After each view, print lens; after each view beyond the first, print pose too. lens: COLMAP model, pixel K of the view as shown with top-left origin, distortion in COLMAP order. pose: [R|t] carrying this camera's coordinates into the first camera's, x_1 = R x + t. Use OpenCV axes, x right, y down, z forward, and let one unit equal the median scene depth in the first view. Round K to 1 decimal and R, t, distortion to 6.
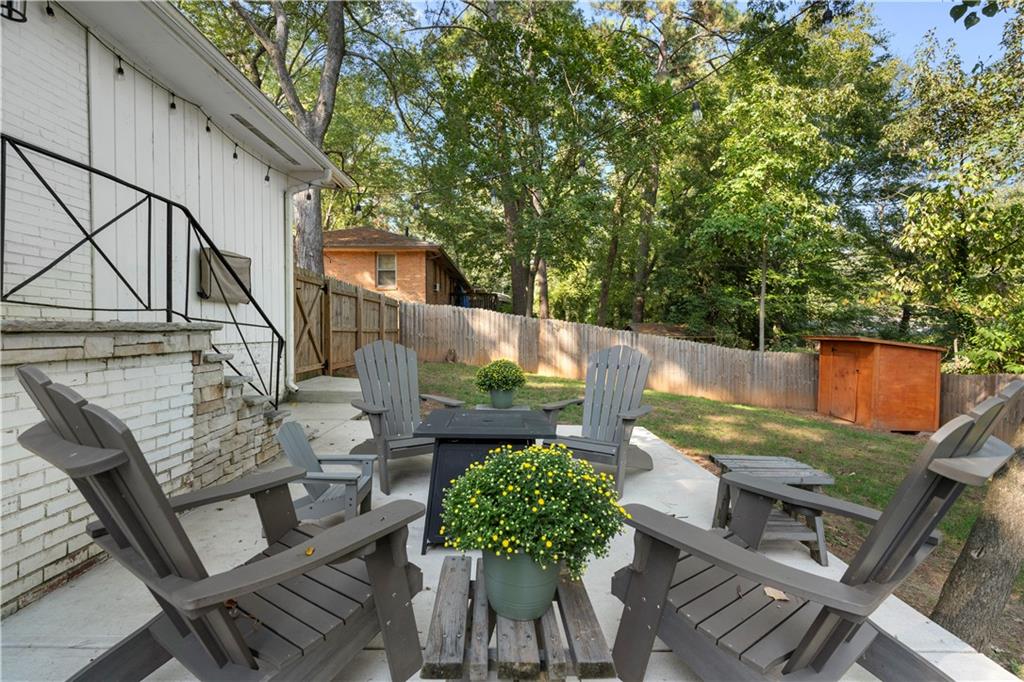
lens RADIAL K [[477.8, 0, 509.3], [0, 477.8, 329.4], [0, 0, 1]] dist [-0.006341, 0.001087]
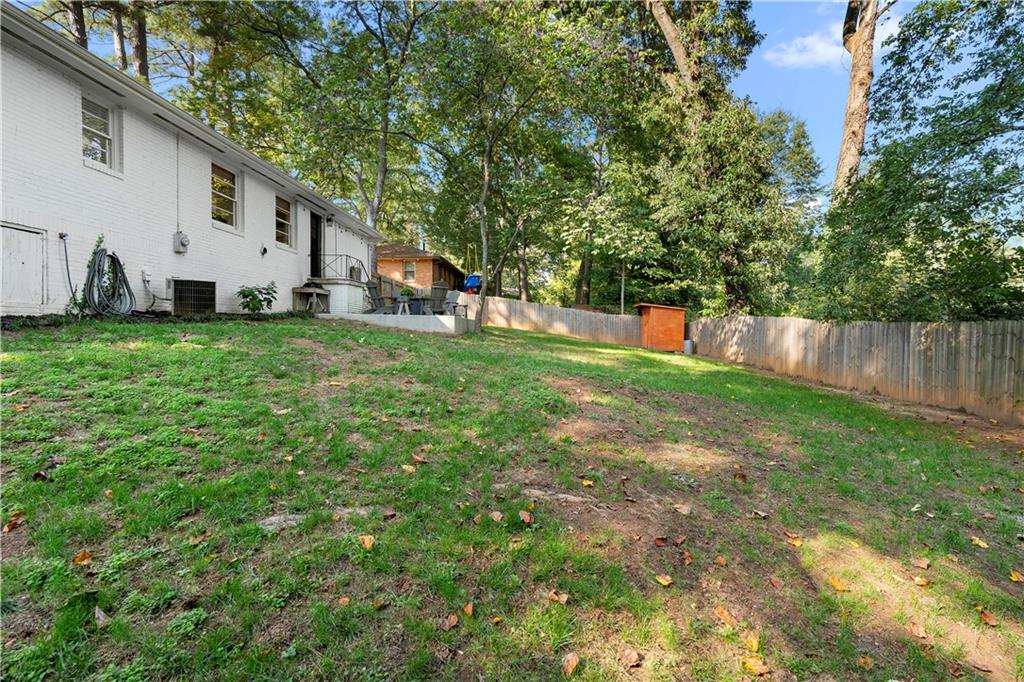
lens RADIAL K [[477.8, 0, 509.3], [0, 477.8, 329.4], [0, 0, 1]] dist [-0.006341, 0.001087]
pose [[0.998043, 0.000290, -0.062534, 0.207824], [0.000009, 0.999989, 0.004793, 0.076893], [0.062535, -0.004784, 0.998031, -0.676180]]
